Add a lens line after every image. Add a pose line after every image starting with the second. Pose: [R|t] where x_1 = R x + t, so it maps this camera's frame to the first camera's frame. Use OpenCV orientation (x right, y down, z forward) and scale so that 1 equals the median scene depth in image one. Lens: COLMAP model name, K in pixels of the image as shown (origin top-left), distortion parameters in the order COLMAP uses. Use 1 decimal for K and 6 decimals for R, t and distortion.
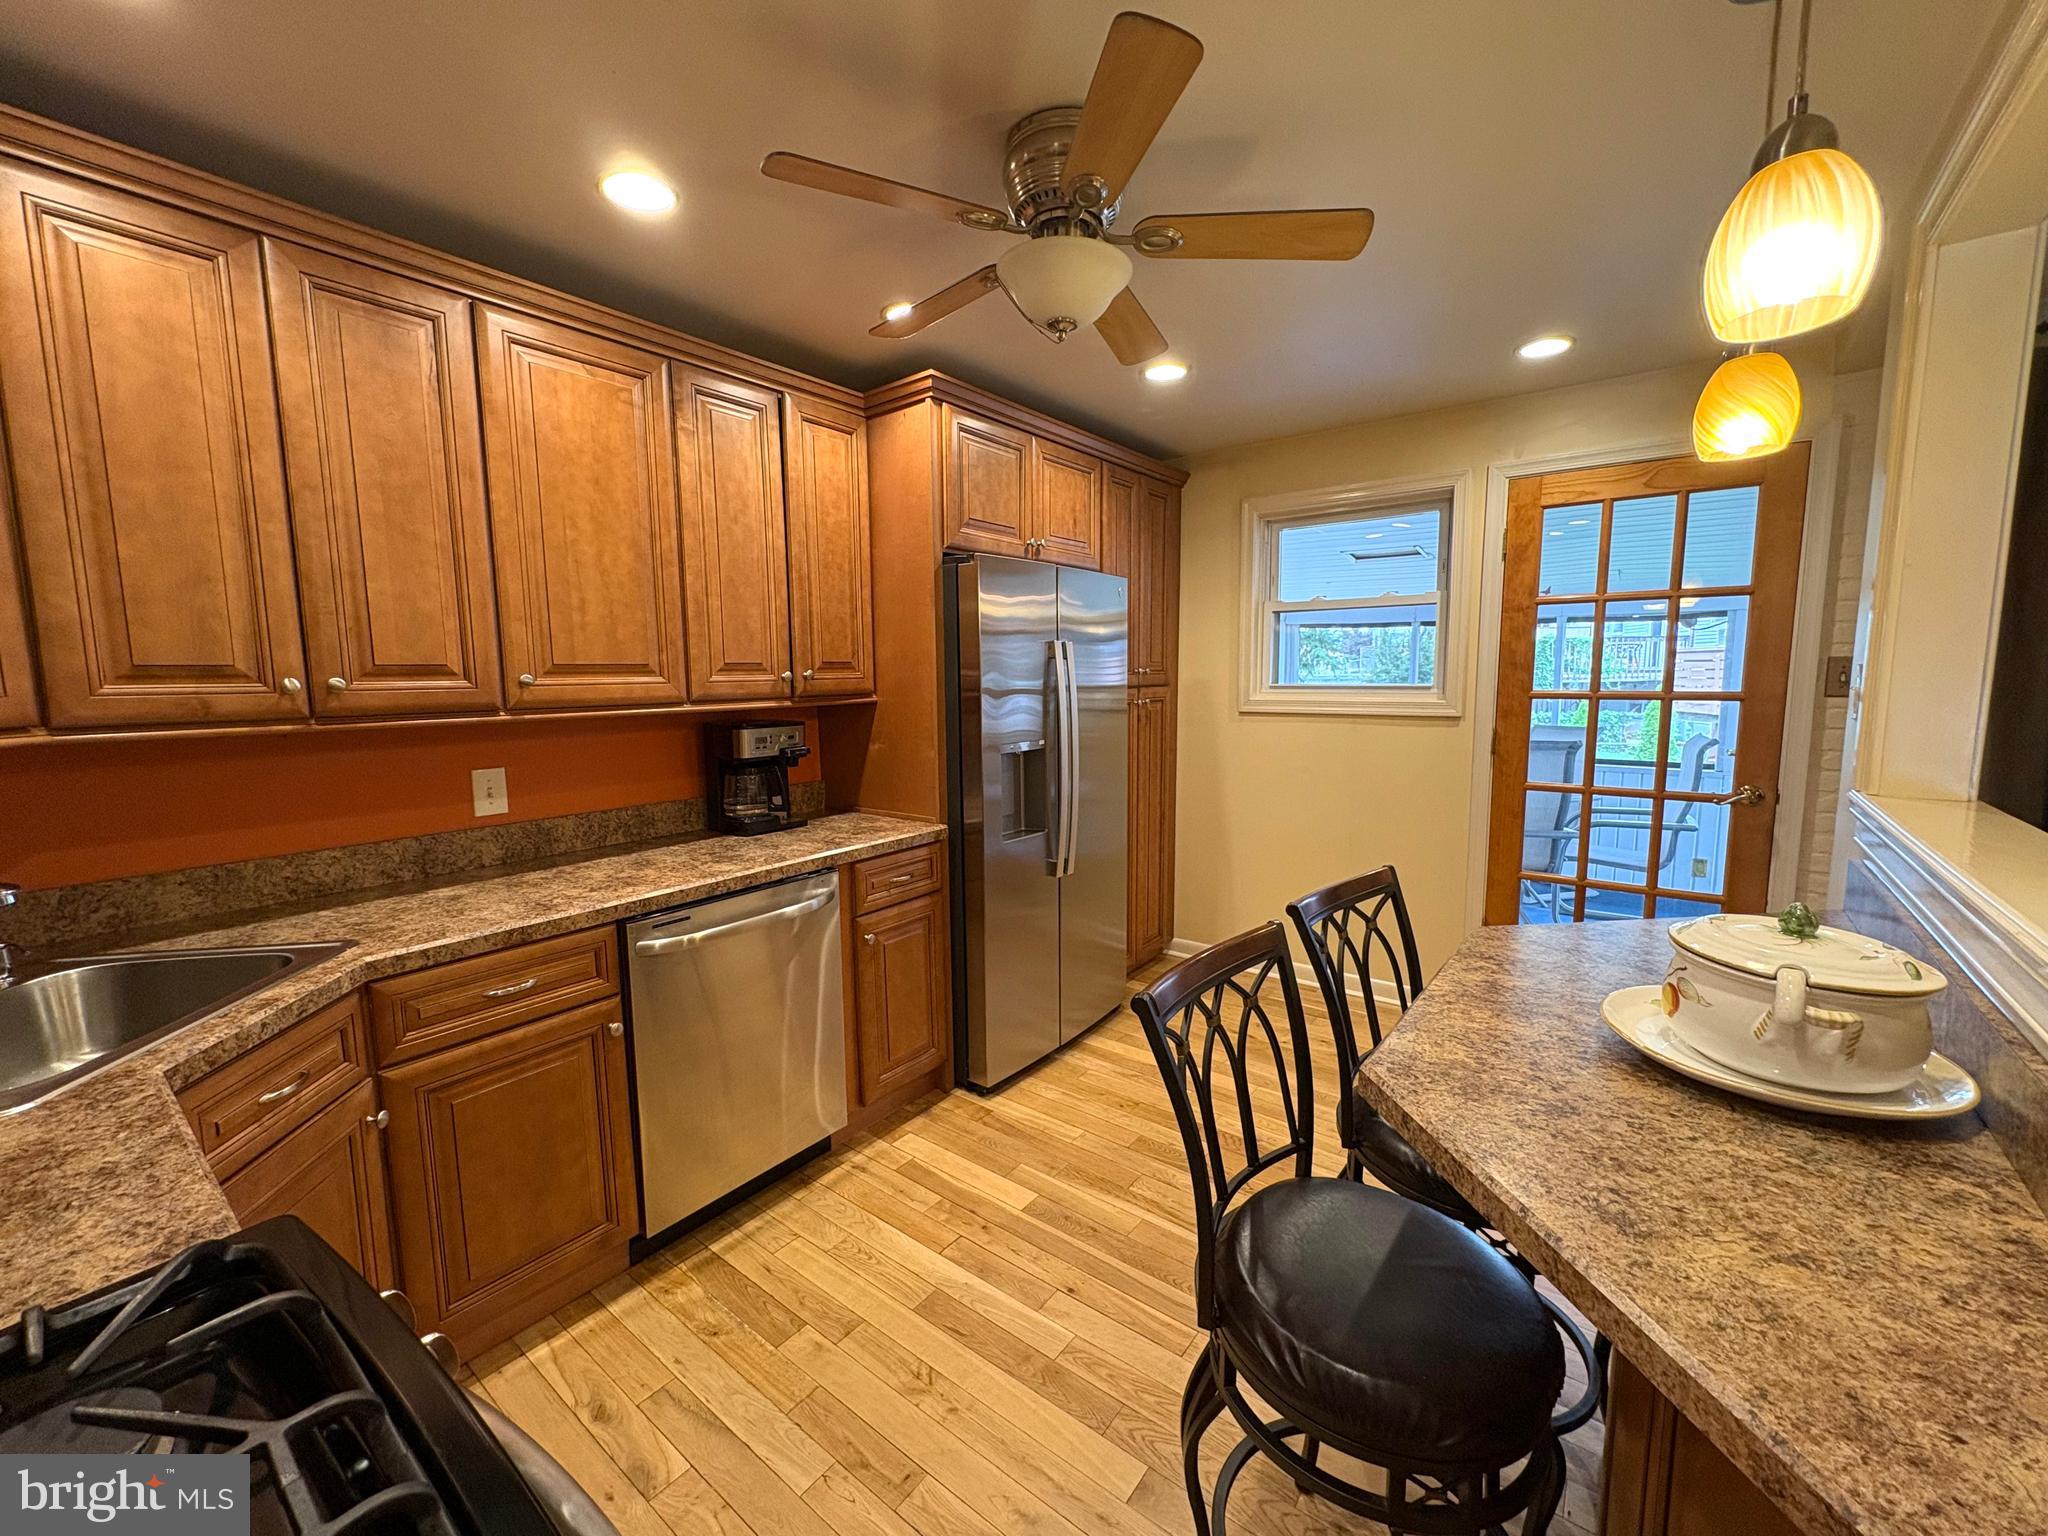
lens RADIAL K [[813.5, 0, 1027.6], [0, 813.5, 768.9], [0, 0, 1]] dist [-0.001164, -0.000241]
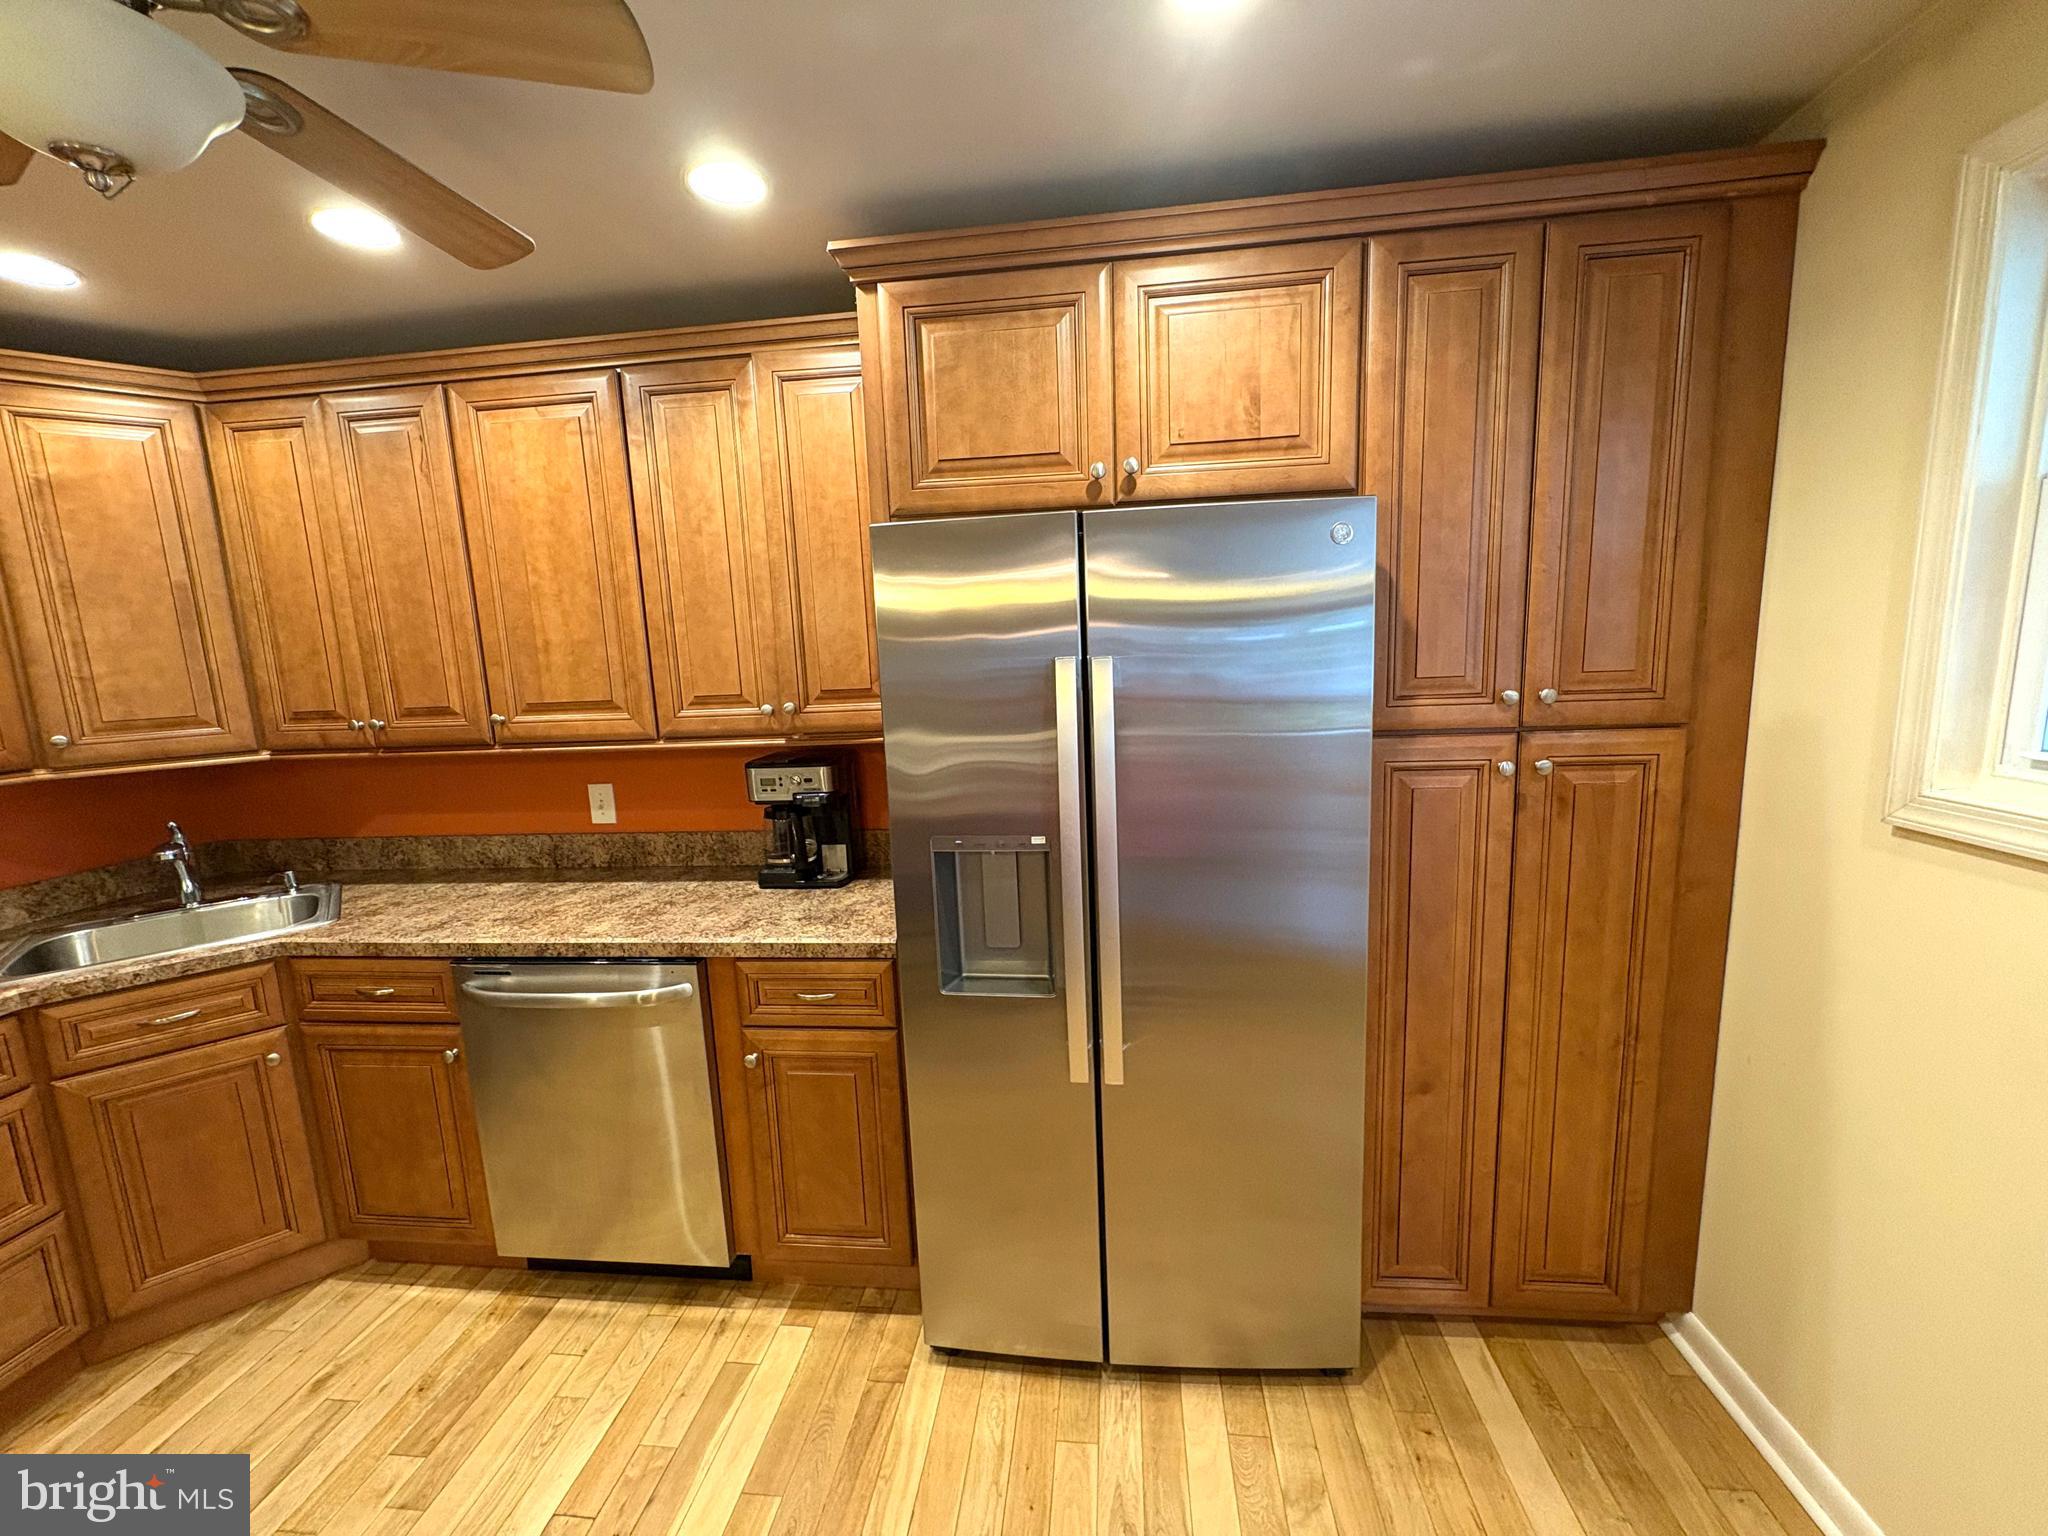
lens RADIAL K [[813.5, 0, 1017.8], [0, 813.5, 768.0], [0, 0, 1]] dist [-0.001164, -0.000241]
pose [[0.517234, 0.119937, -0.847399, 0.616016], [-0.067876, 0.992762, 0.099081, -0.176538], [0.853148, 0.006270, 0.521631, 0.900687]]
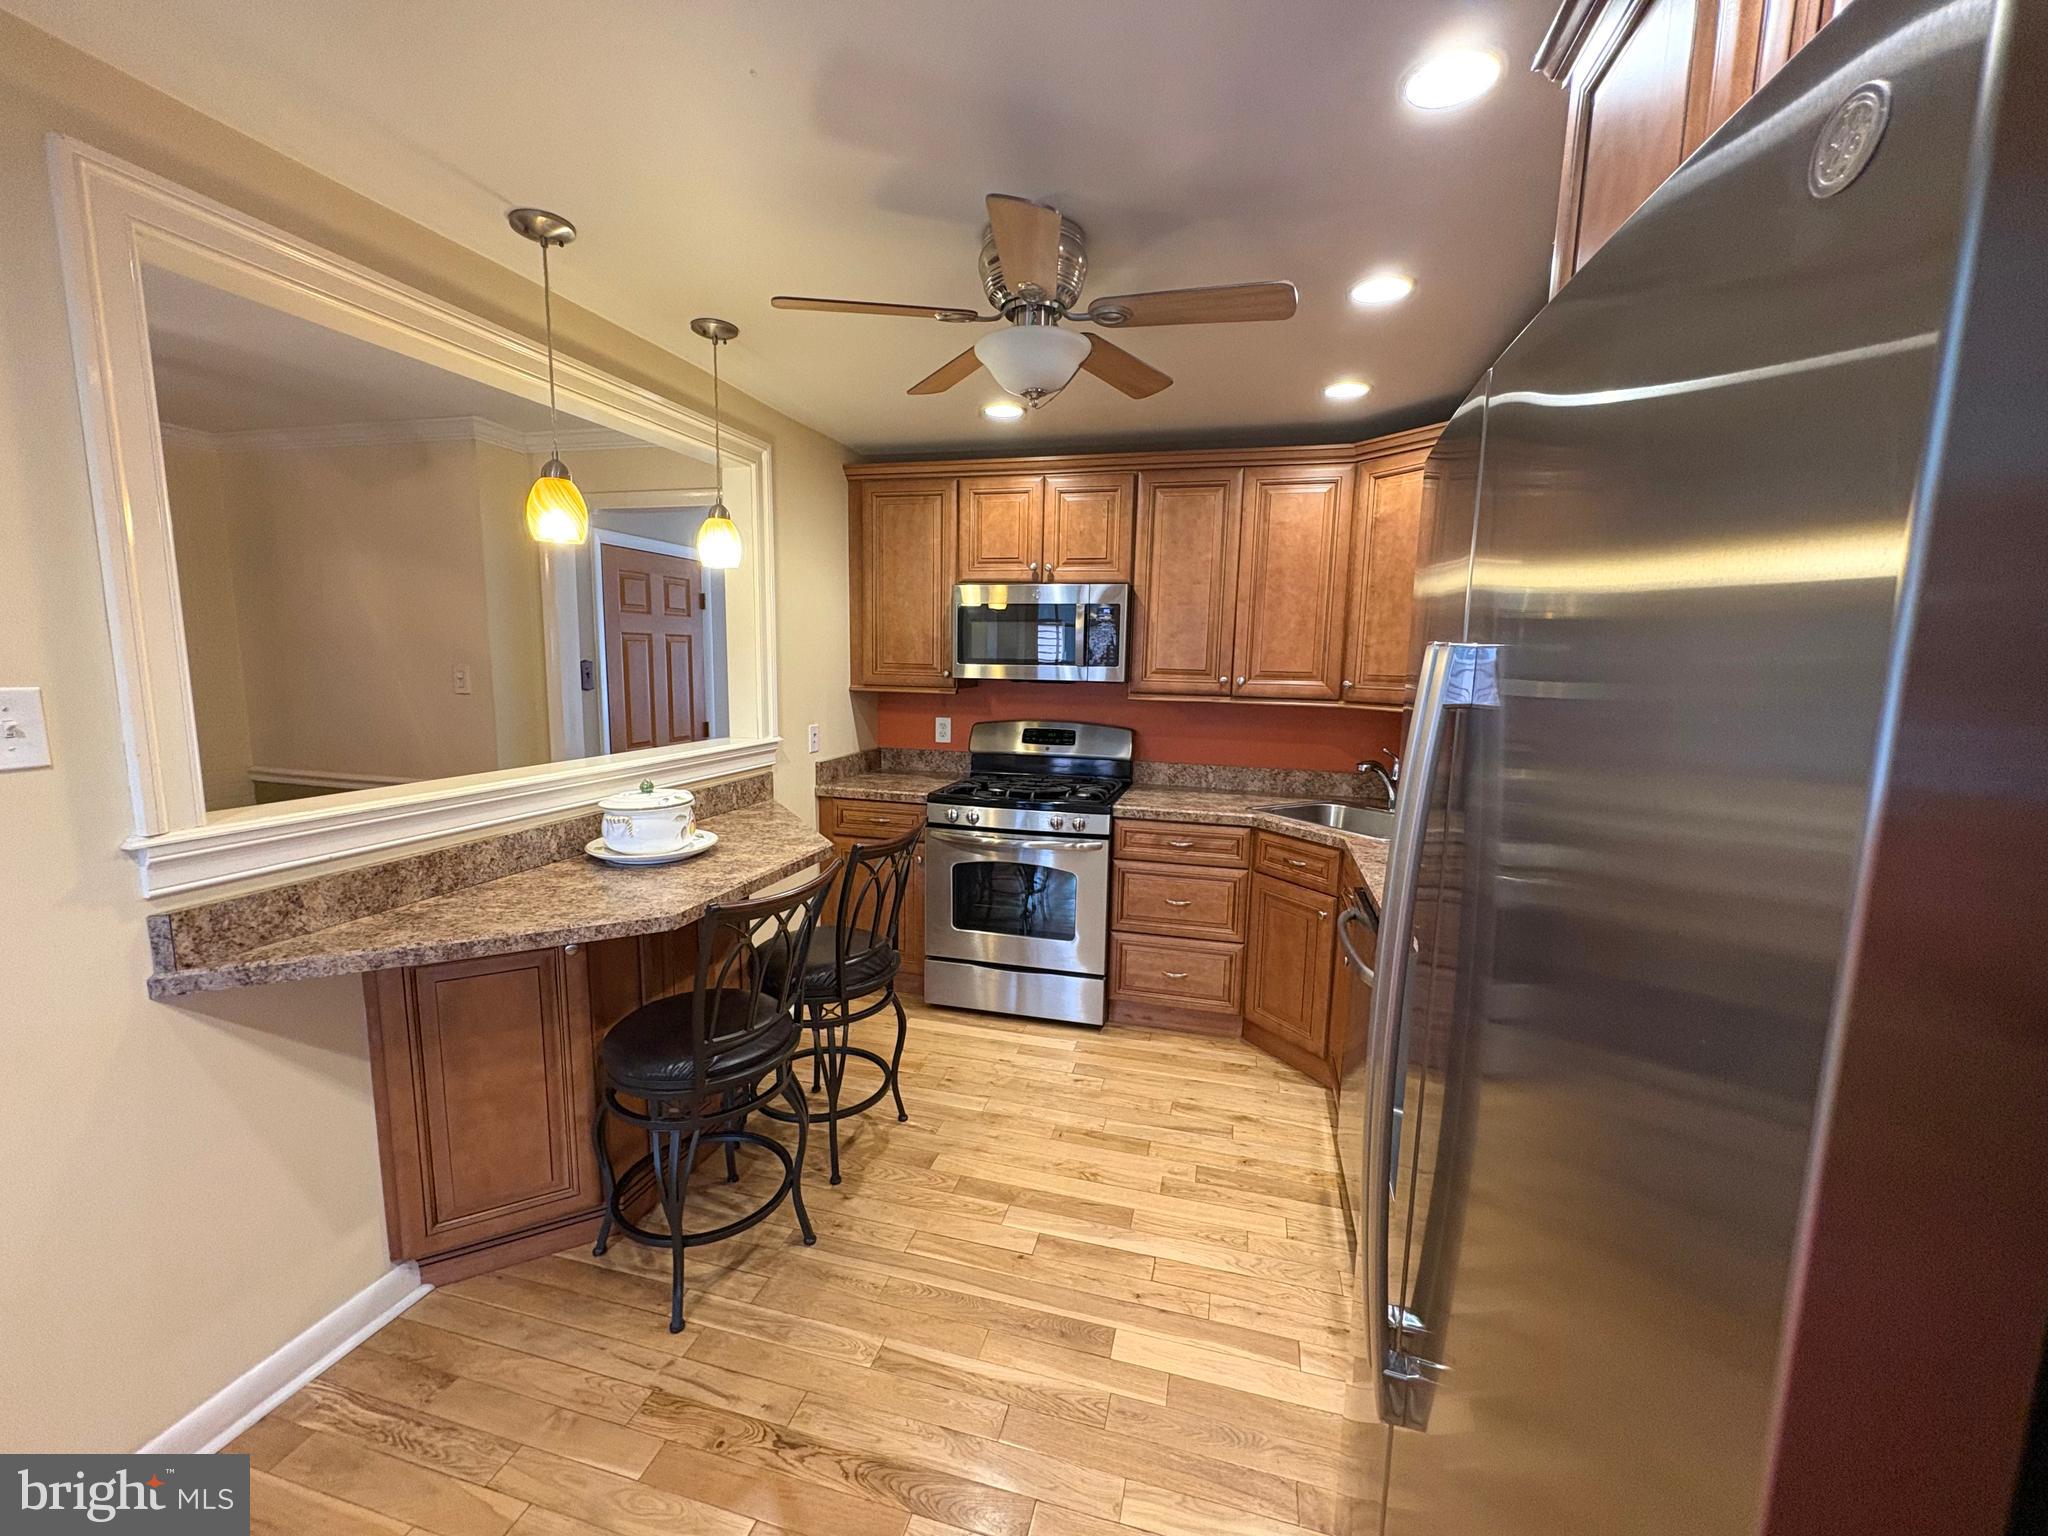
lens RADIAL K [[813.5, 0, 1026.5], [0, 813.5, 760.1], [0, 0, 1]] dist [-0.001164, -0.000241]
pose [[-0.920170, 0.046798, -0.388711, 0.382831], [-0.053092, 0.968745, 0.242311, -0.236352], [0.387902, 0.243605, -0.888926, 1.574267]]
